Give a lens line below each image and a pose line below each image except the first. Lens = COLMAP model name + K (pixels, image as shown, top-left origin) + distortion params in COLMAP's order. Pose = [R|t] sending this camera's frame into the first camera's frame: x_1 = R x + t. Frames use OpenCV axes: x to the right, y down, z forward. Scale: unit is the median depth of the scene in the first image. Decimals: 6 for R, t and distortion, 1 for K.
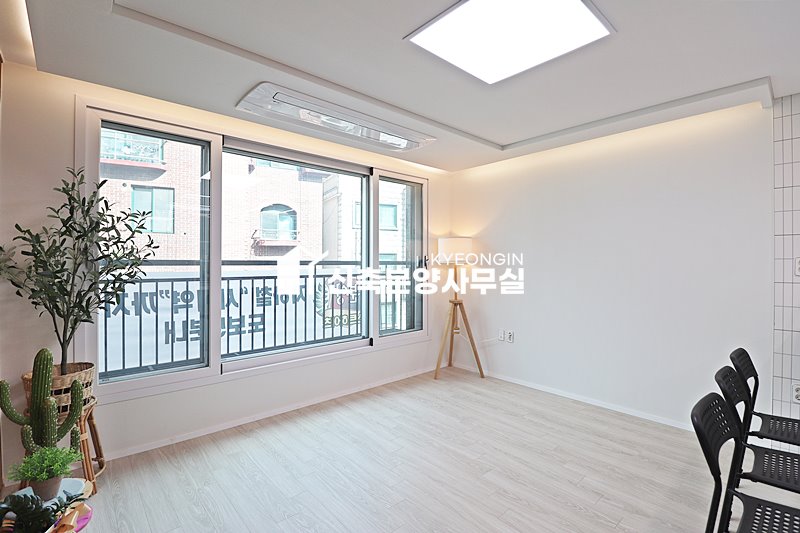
lens RADIAL K [[367.3, 0, 397.5], [0, 367.3, 262.1], [0, 0, 1]] dist [-0.000553, -0.011760]
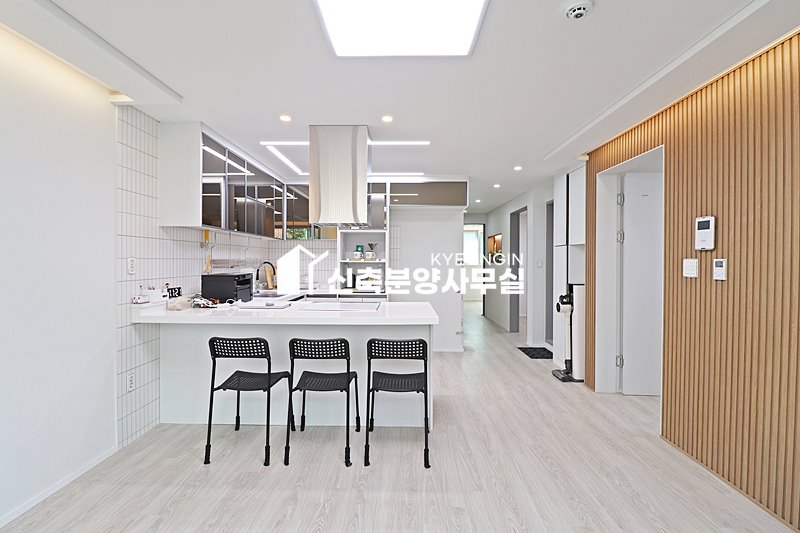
lens RADIAL K [[372.3, 0, 400.4], [0, 372.3, 261.1], [0, 0, 1]] dist [0.000075, -0.015982]
pose [[-0.733095, -0.005414, 0.680105, -0.174589], [-0.003504, 0.999985, 0.004184, -0.005845], [-0.680117, 0.000684, -0.733103, 0.916653]]
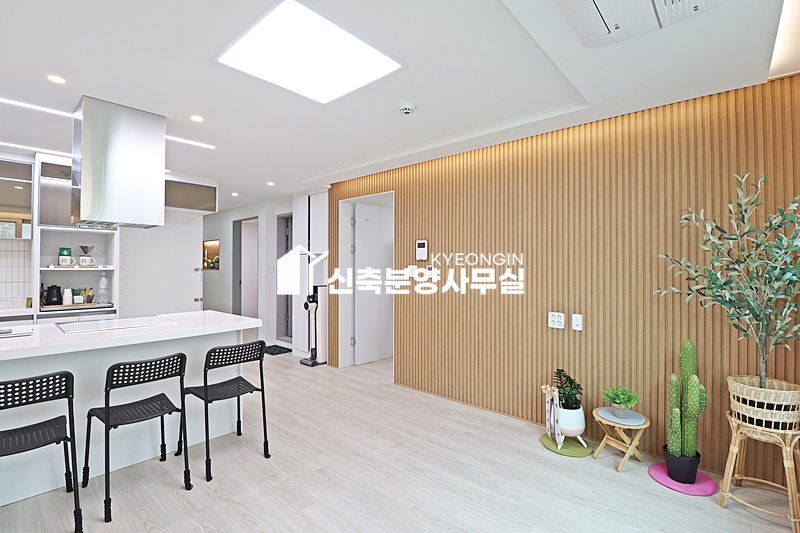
lens RADIAL K [[369.4, 0, 397.2], [0, 369.4, 262.1], [0, 0, 1]] dist [-0.000836, -0.012202]
pose [[-0.993059, -0.001908, -0.117606, 0.097000], [-0.000513, 0.999929, -0.011886, -0.006155], [0.117620, -0.011743, -0.992989, 1.161828]]
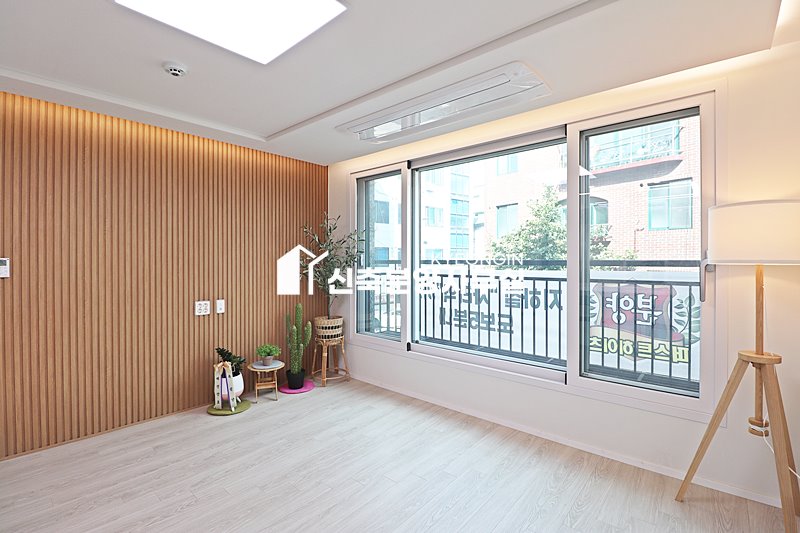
lens RADIAL K [[367.3, 0, 397.5], [0, 367.3, 262.1], [0, 0, 1]] dist [-0.000553, -0.011760]
pose [[0.126324, 0.004141, -0.991980, 0.666123], [0.000397, 0.999991, 0.004225, -0.003454], [0.991989, -0.000928, 0.126321, 0.703495]]
